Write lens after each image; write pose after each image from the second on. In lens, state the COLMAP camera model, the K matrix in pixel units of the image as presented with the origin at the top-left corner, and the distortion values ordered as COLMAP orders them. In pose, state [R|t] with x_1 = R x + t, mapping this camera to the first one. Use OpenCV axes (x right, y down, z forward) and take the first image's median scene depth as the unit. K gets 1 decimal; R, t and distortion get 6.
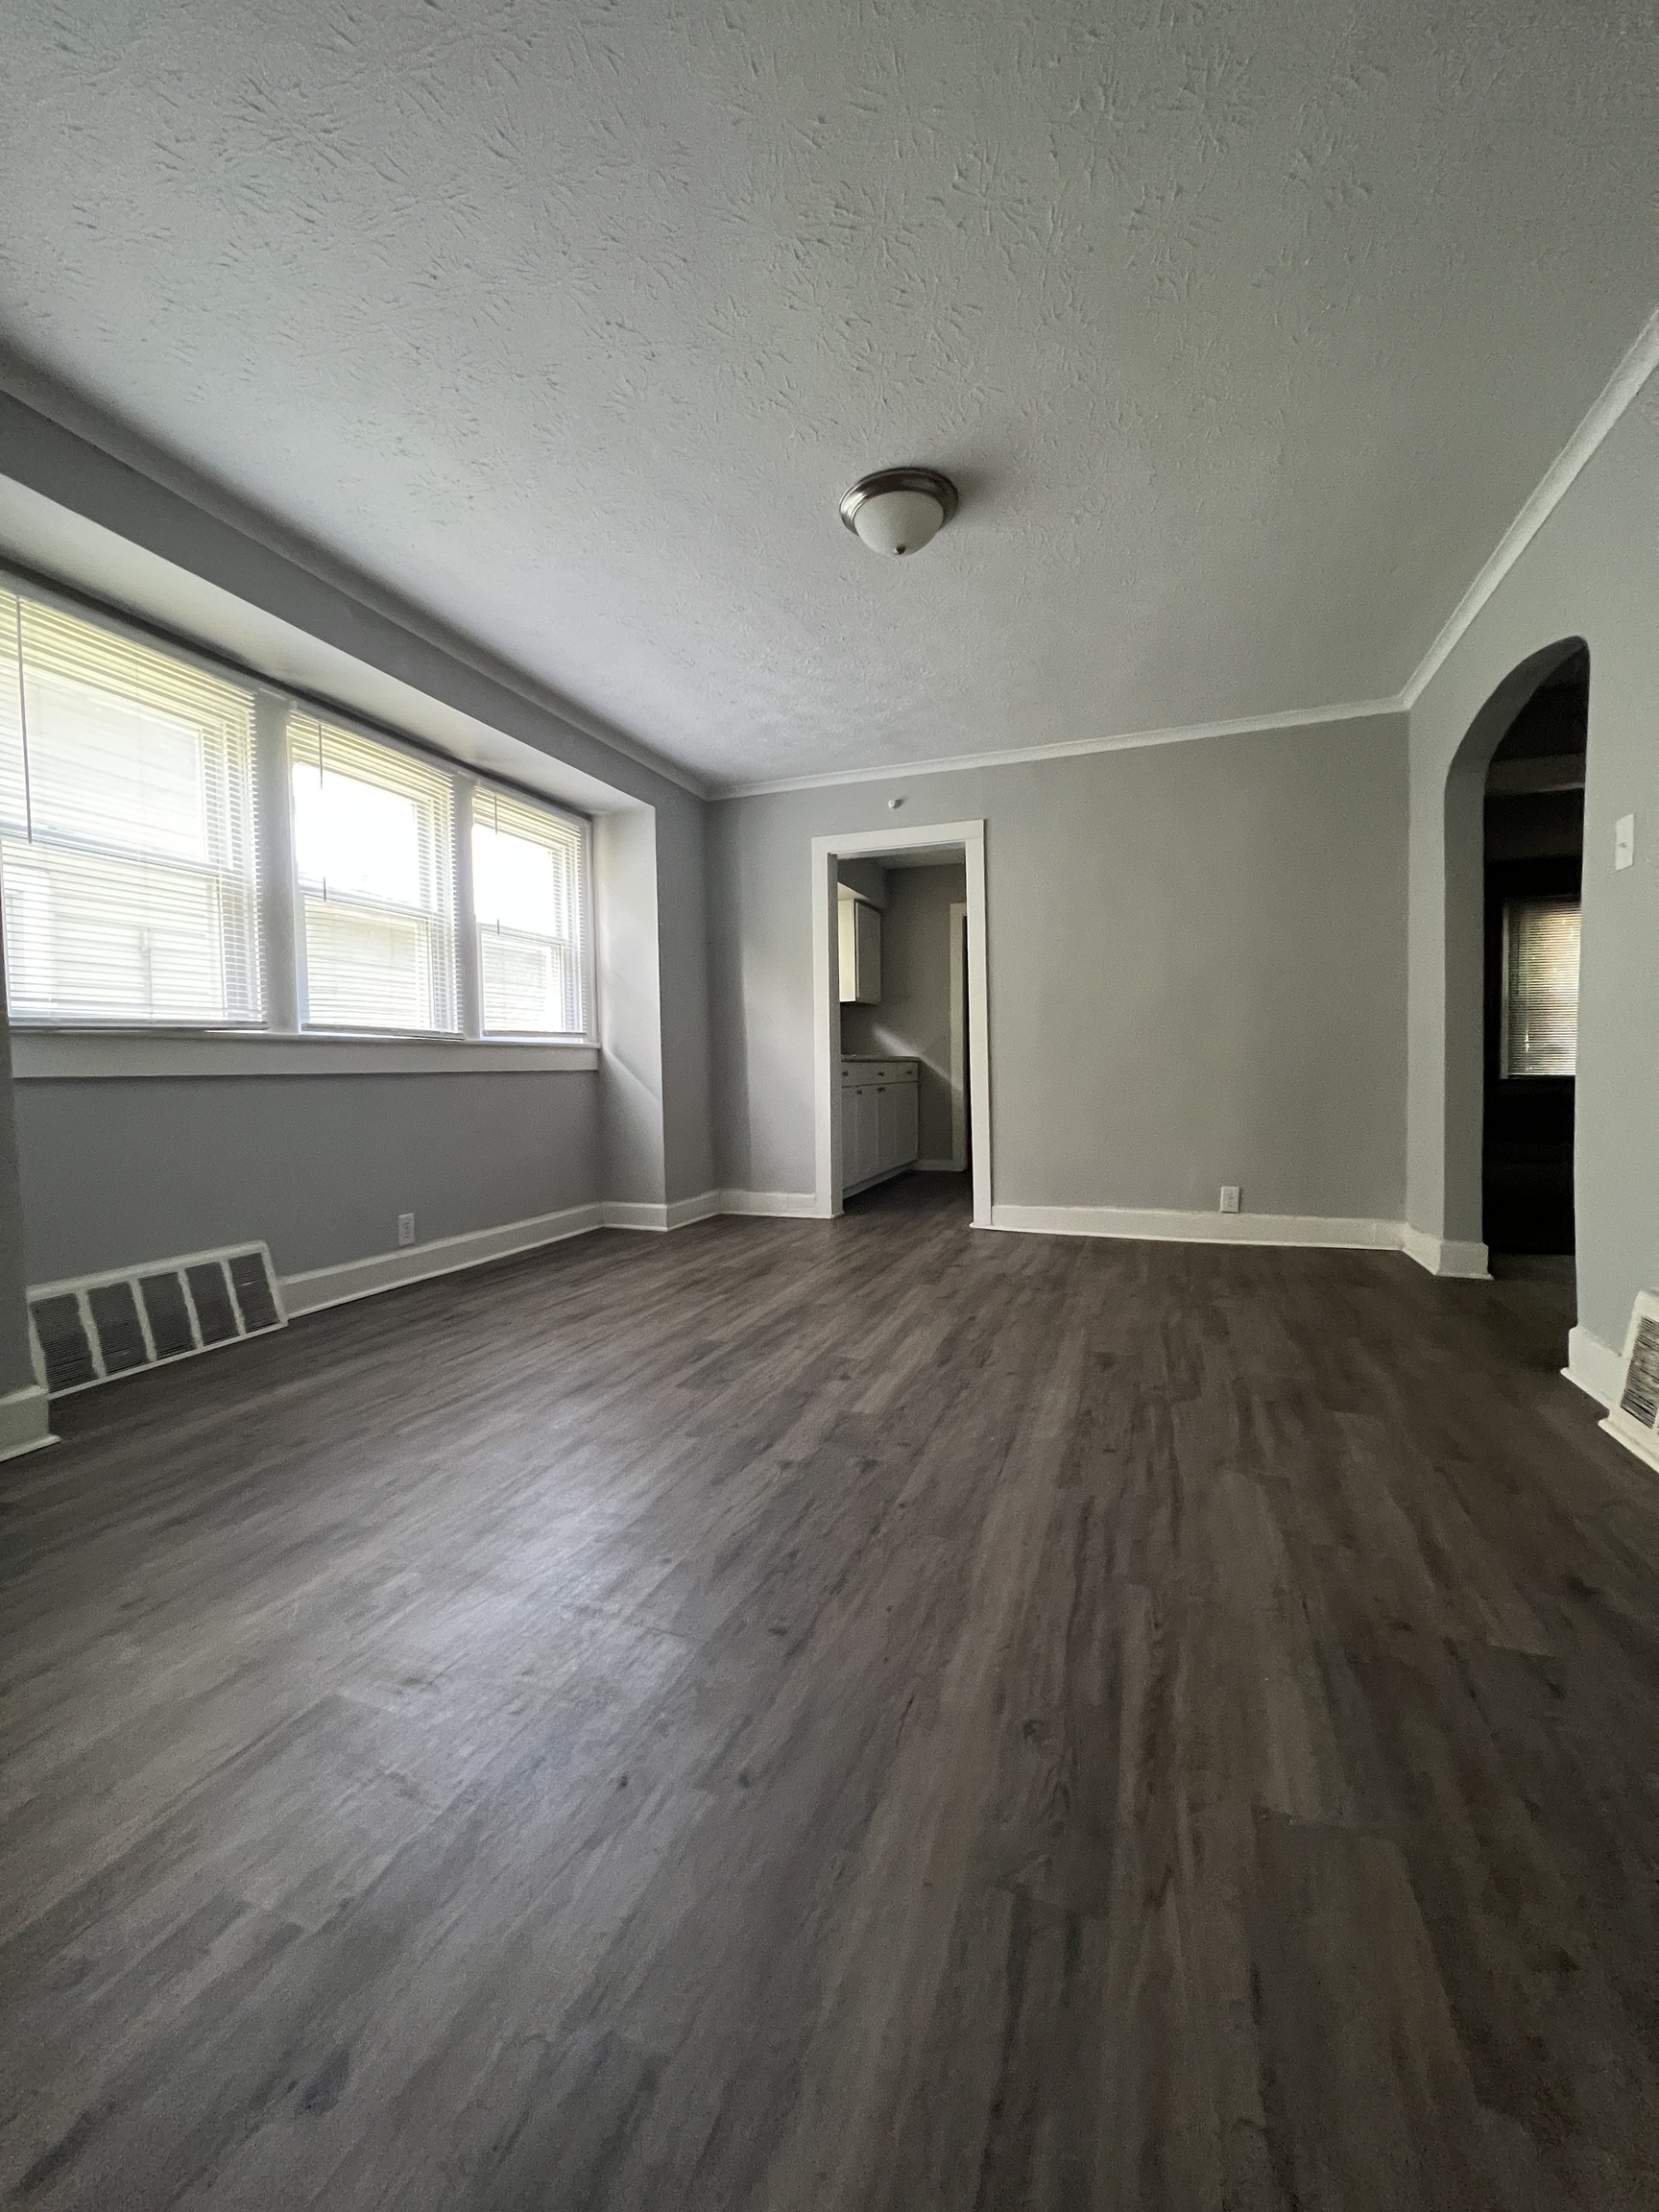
lens RADIAL K [[890.7, 0, 829.0], [0, 890.7, 1106.2], [0, 0, 1]] dist [-0.000508, -0.000042]
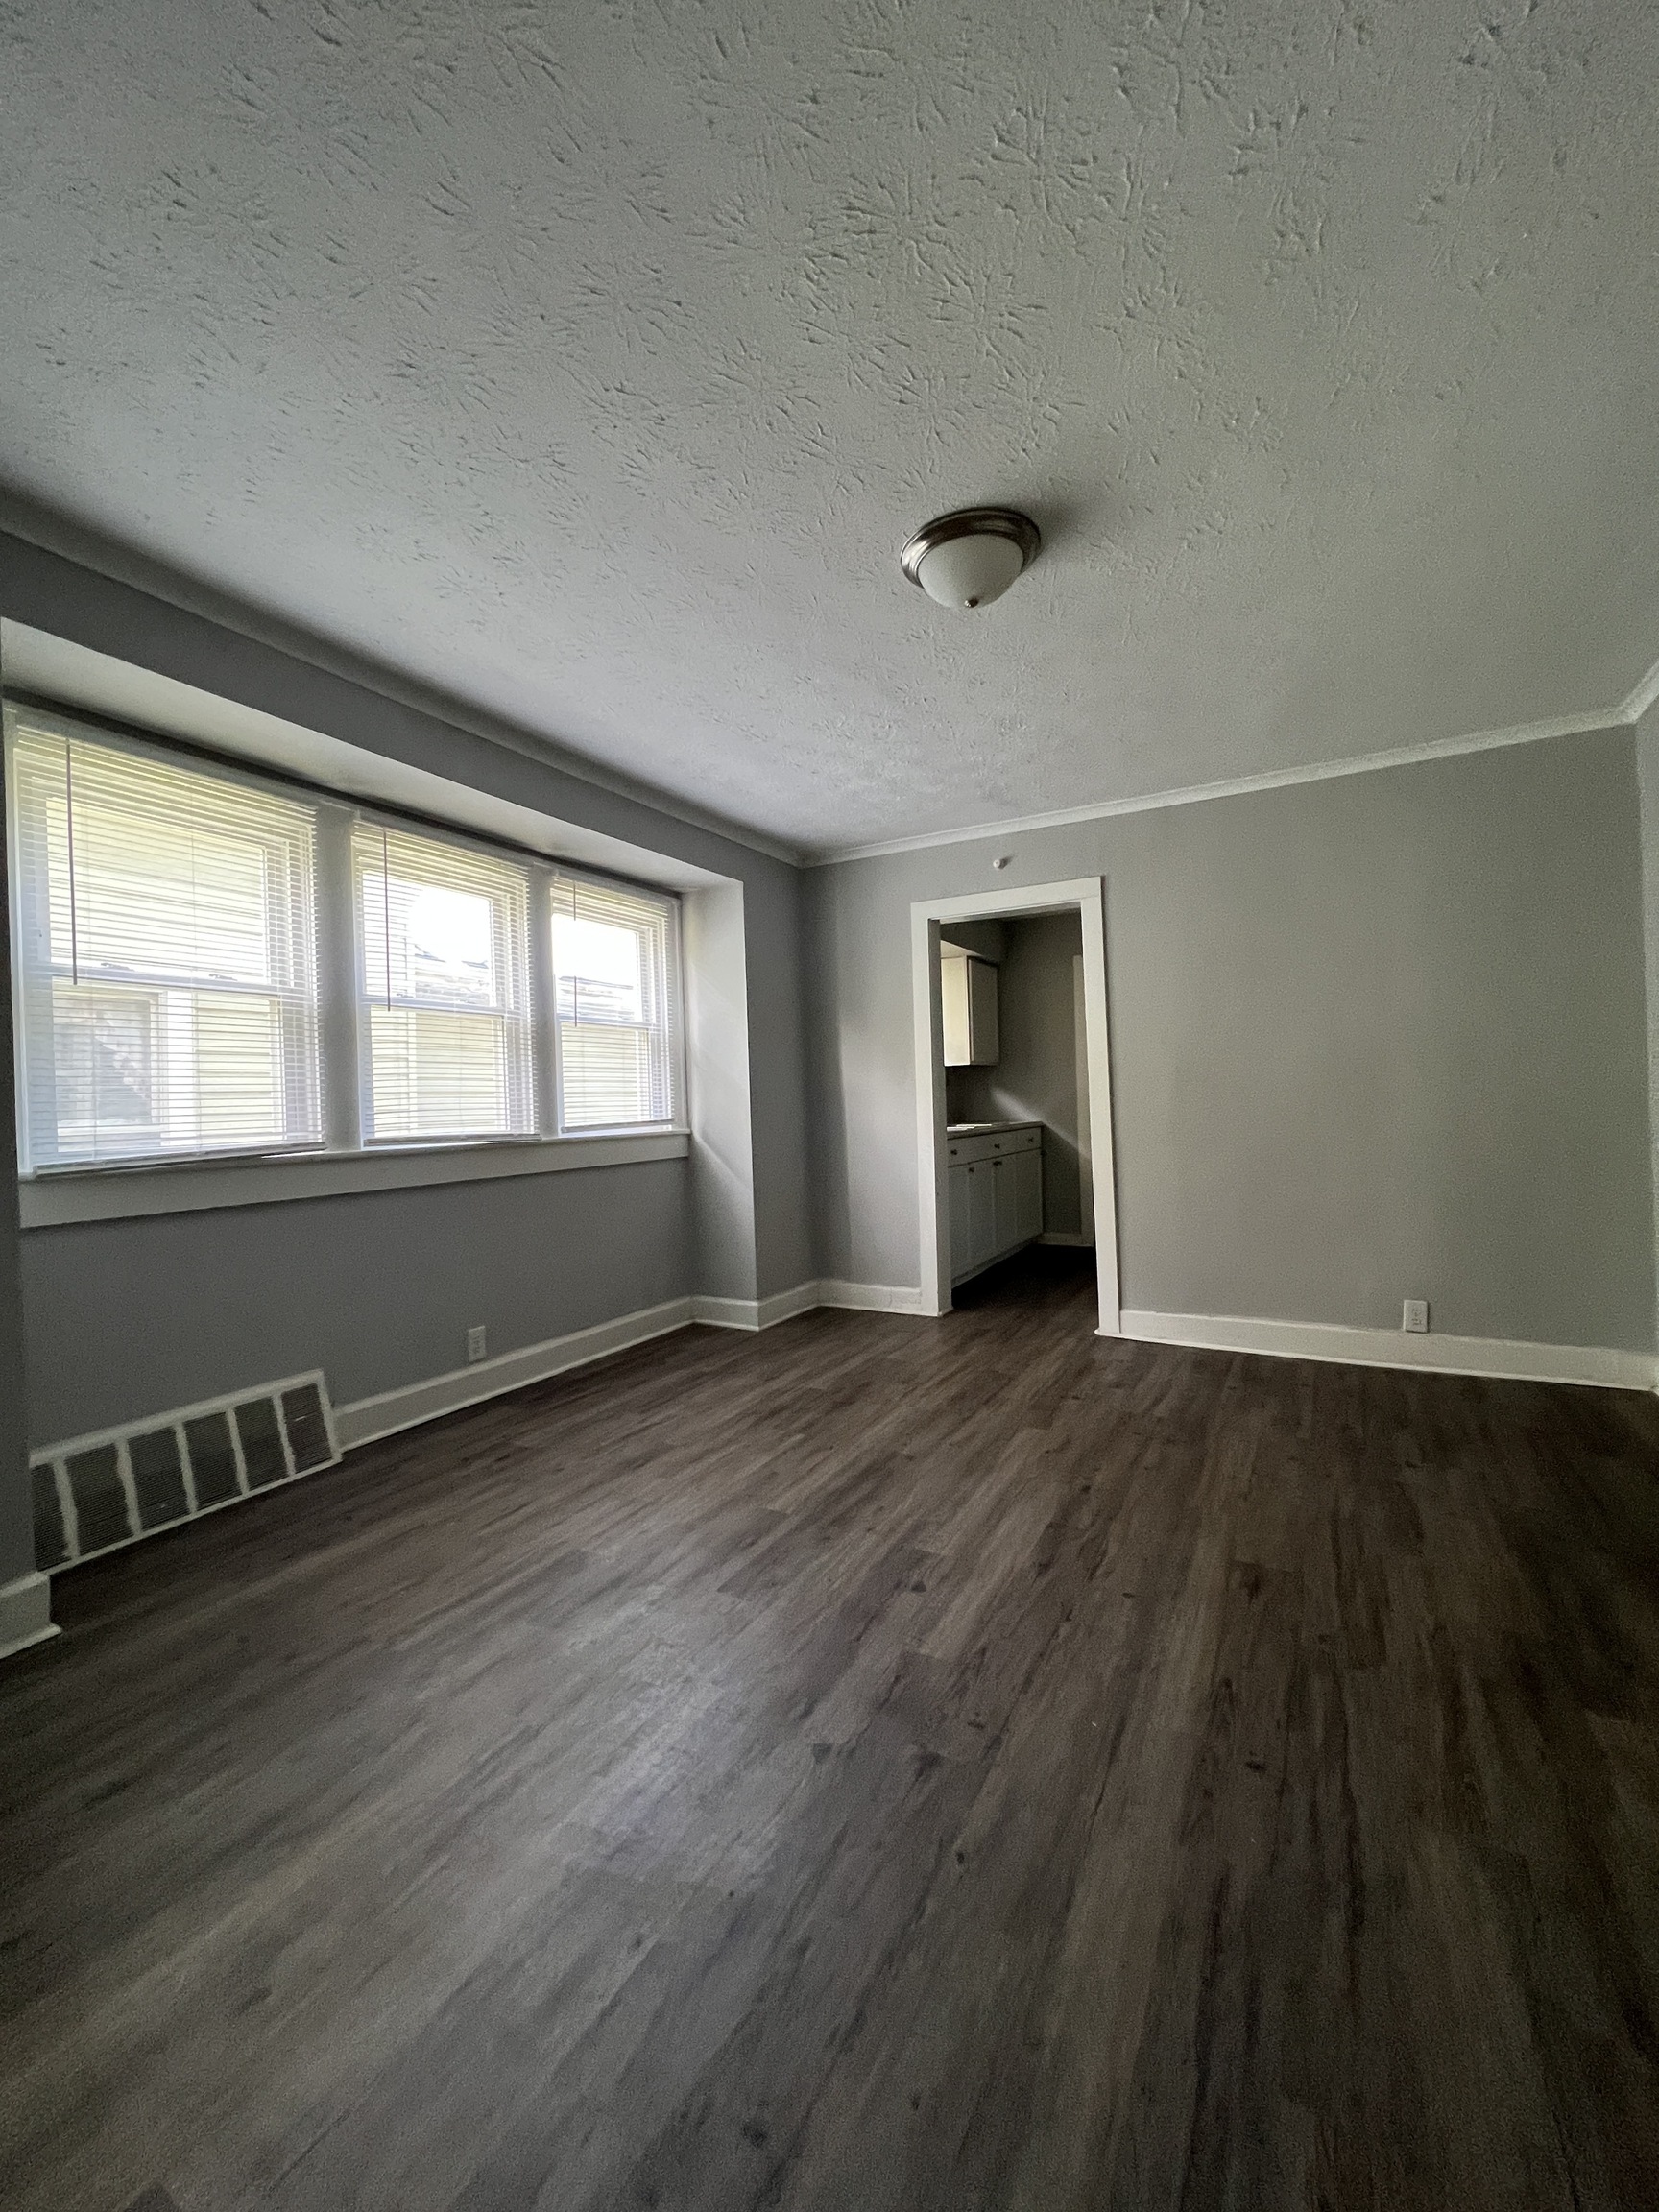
lens RADIAL K [[890.7, 0, 829.4], [0, 890.7, 1102.8], [0, 0, 1]] dist [-0.000508, -0.000042]
pose [[0.988189, -0.014572, -0.152548, 0.057918], [0.008712, 0.999201, -0.039009, -0.096209], [0.152994, 0.037219, 0.987526, 0.130995]]
